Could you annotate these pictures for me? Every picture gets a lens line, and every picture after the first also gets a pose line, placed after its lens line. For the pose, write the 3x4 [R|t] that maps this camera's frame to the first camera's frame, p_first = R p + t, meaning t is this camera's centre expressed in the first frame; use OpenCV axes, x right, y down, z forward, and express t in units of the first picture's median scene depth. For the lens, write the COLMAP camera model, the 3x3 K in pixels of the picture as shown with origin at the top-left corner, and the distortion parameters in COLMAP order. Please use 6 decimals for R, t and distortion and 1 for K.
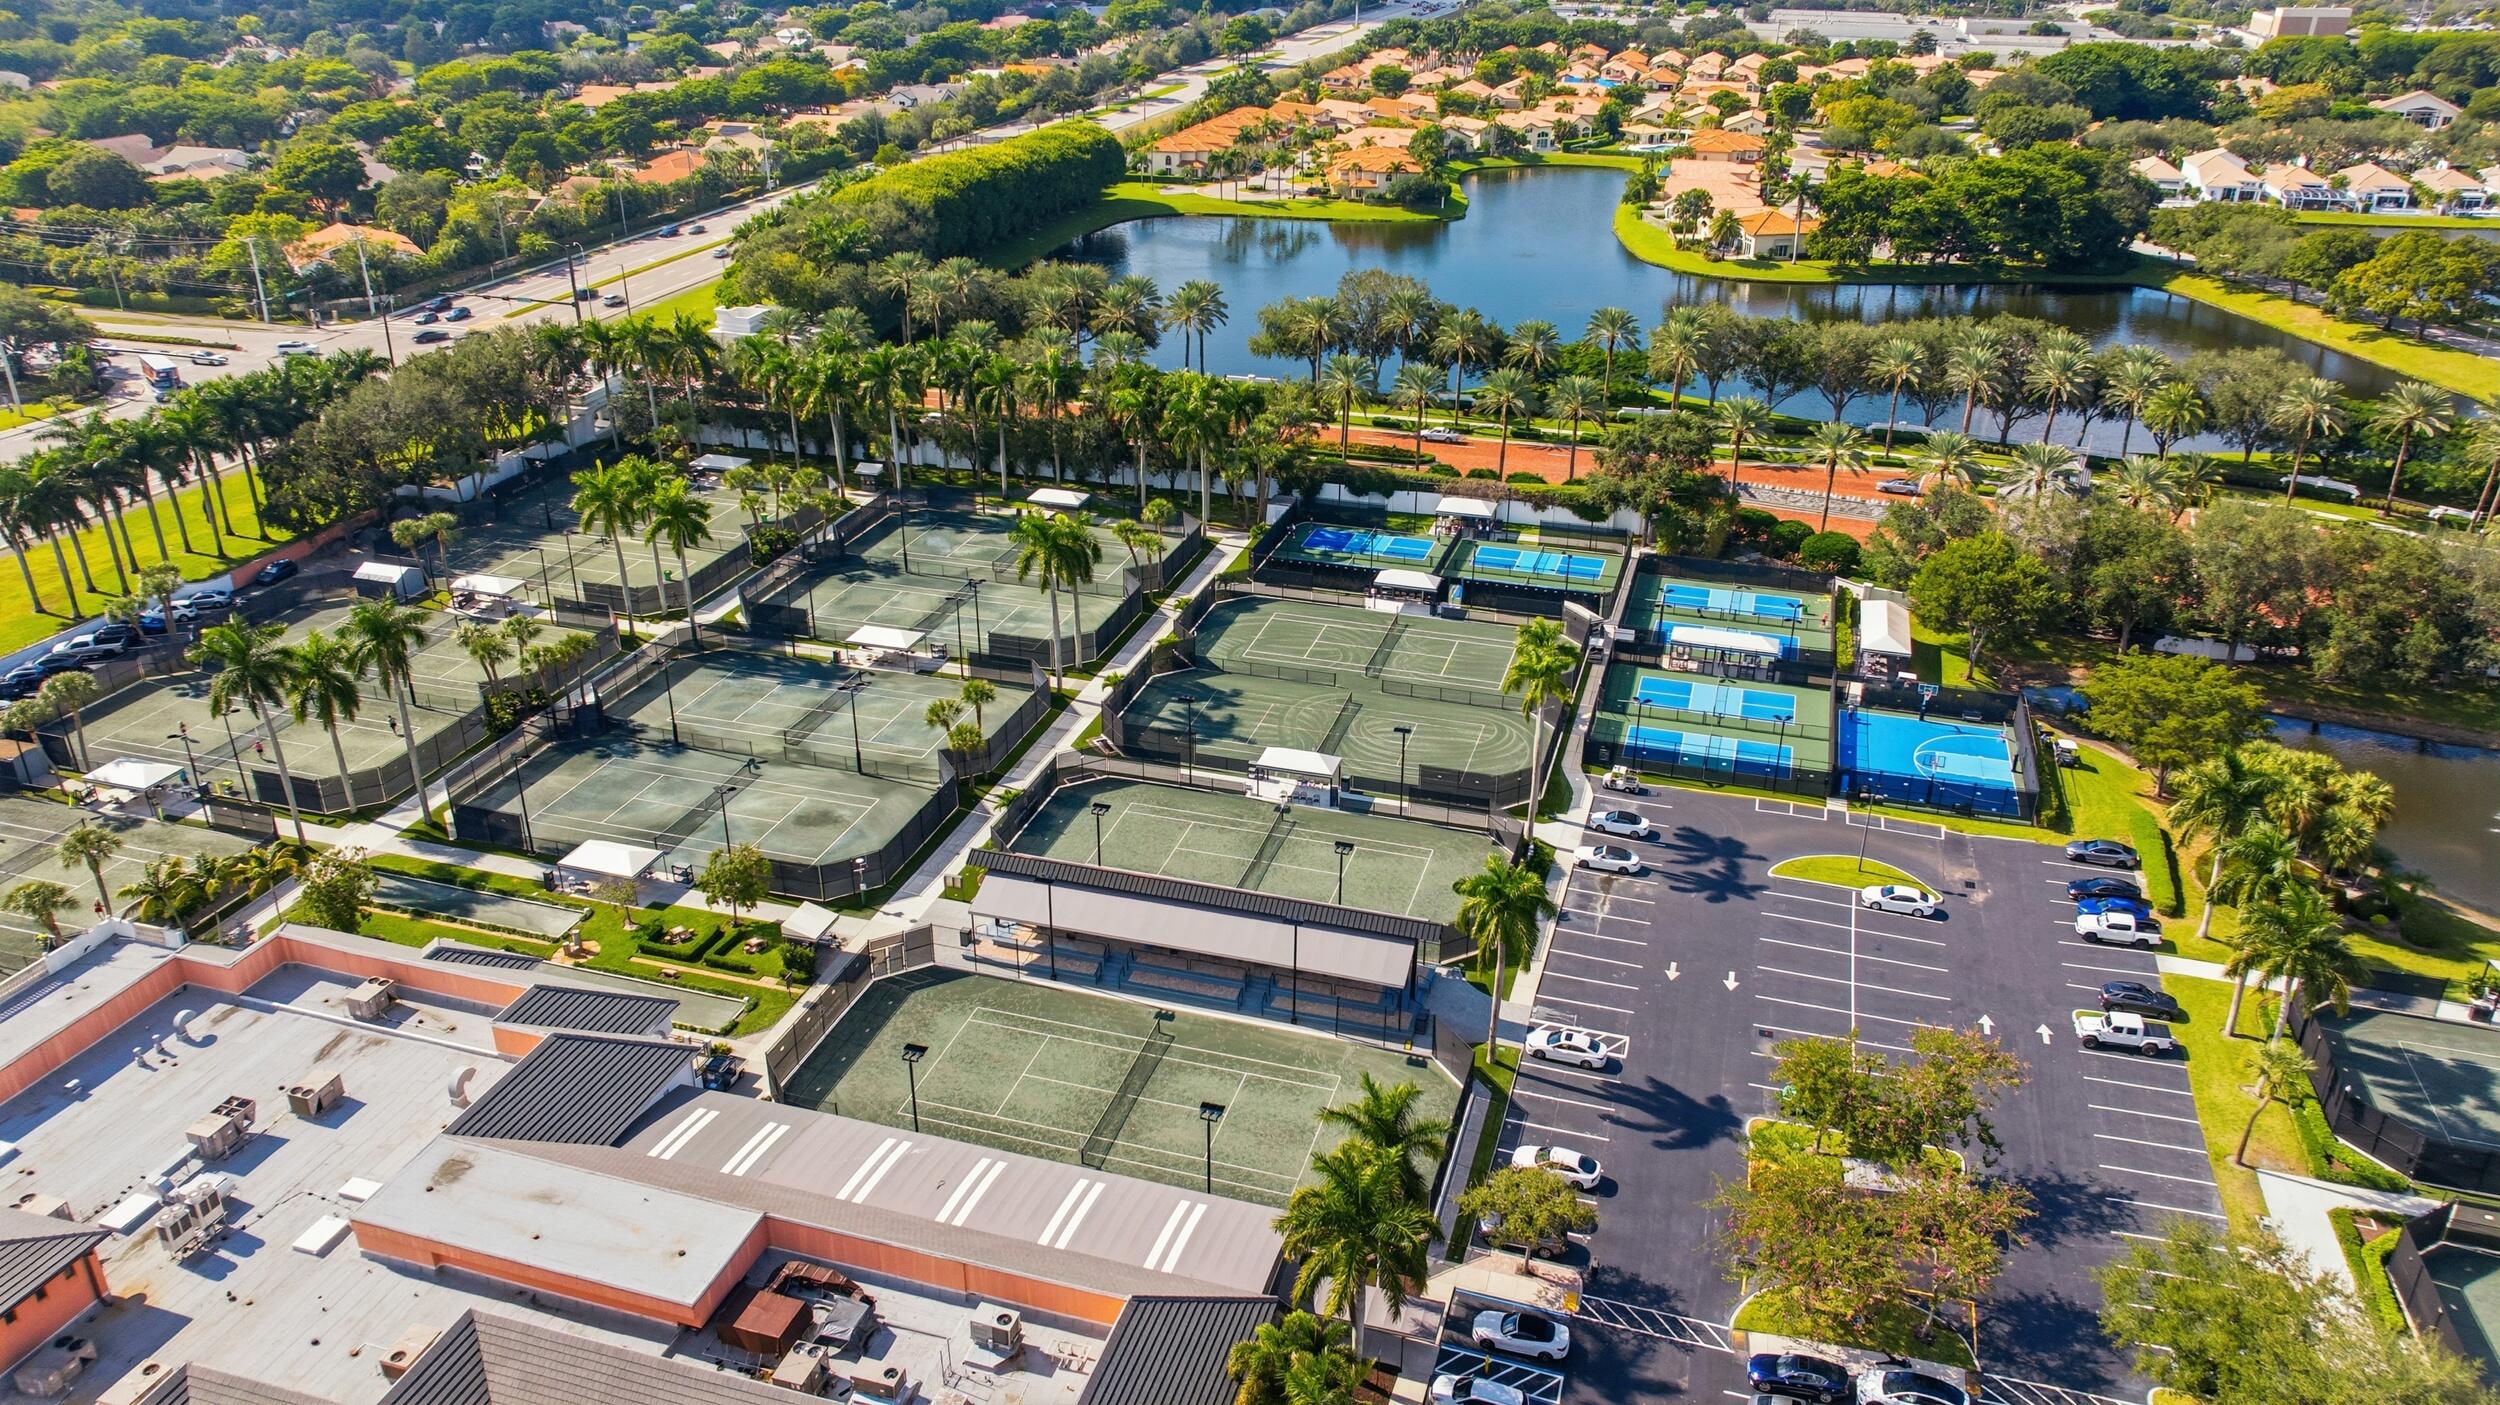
lens RADIAL K [[1727.2, 0, 1250.0], [0, 1727.2, 702.5], [0, 0, 1]] dist [-0.021251, 0.004529]
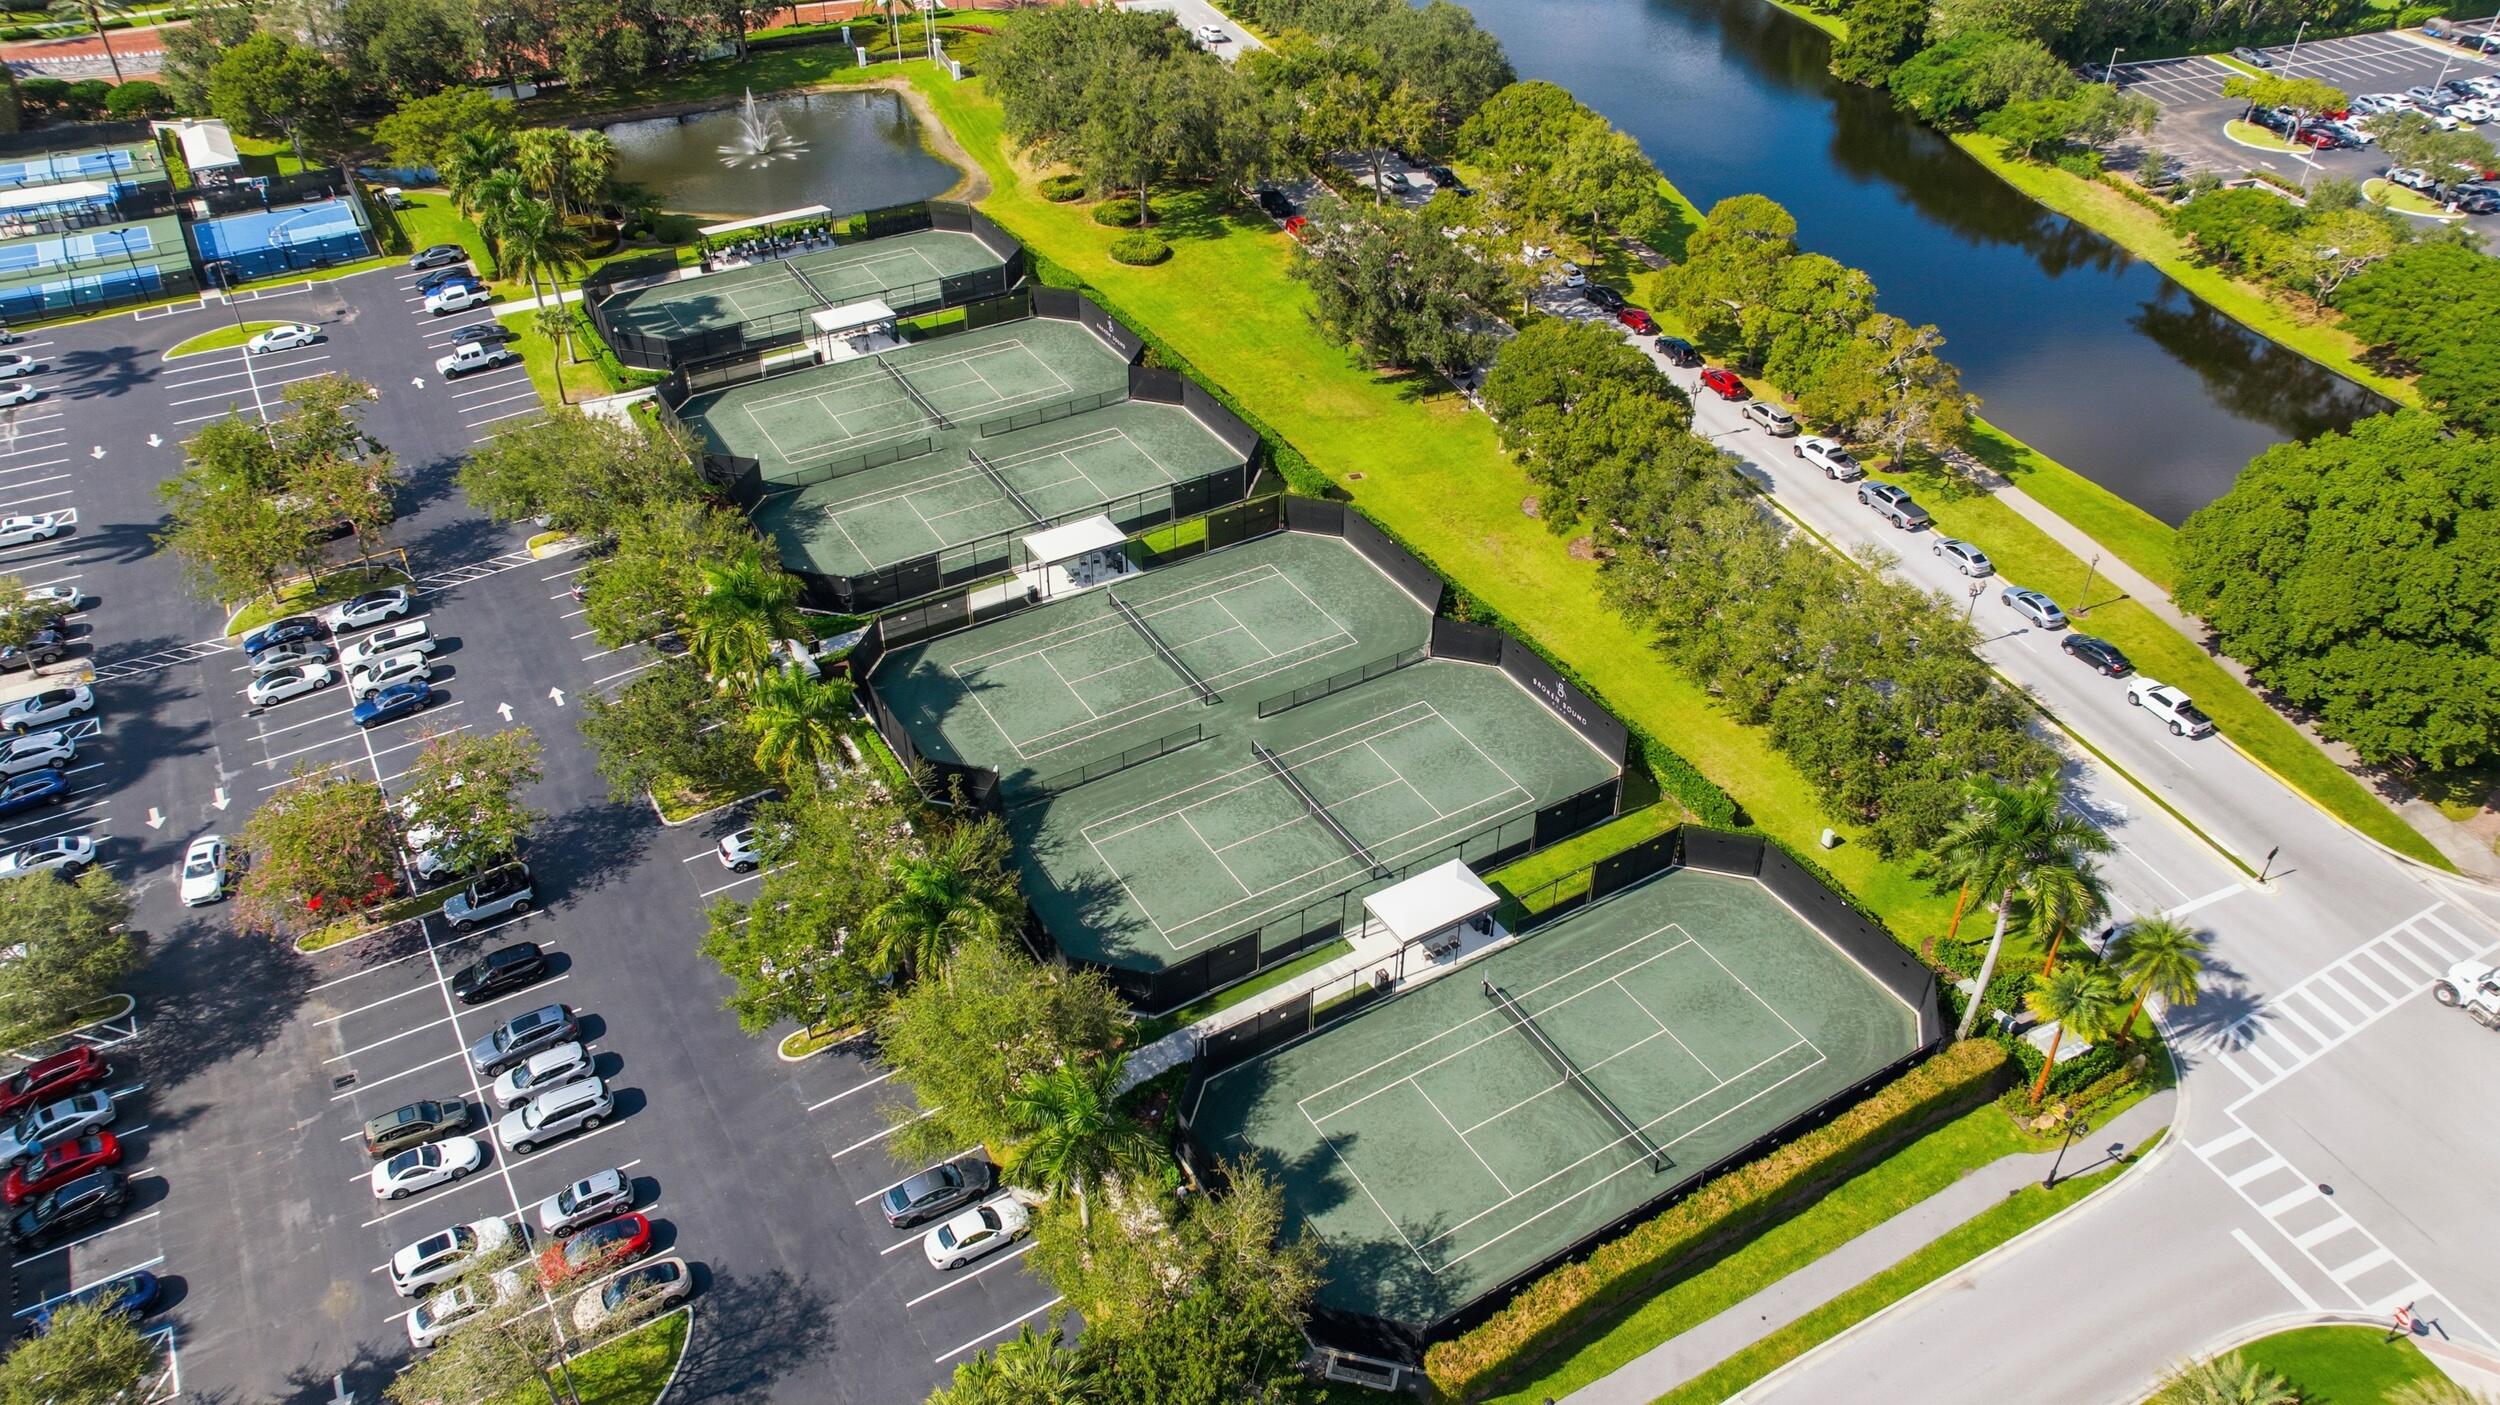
lens RADIAL K [[1727.2, 0, 1250.0], [0, 1727.2, 702.5], [0, 0, 1]] dist [-0.021251, 0.004529]
pose [[0.660119, -0.451567, 0.600275, -0.003242], [0.312667, 0.891792, 0.327027, 0.113022], [-0.682995, -0.028191, 0.729879, -0.229482]]
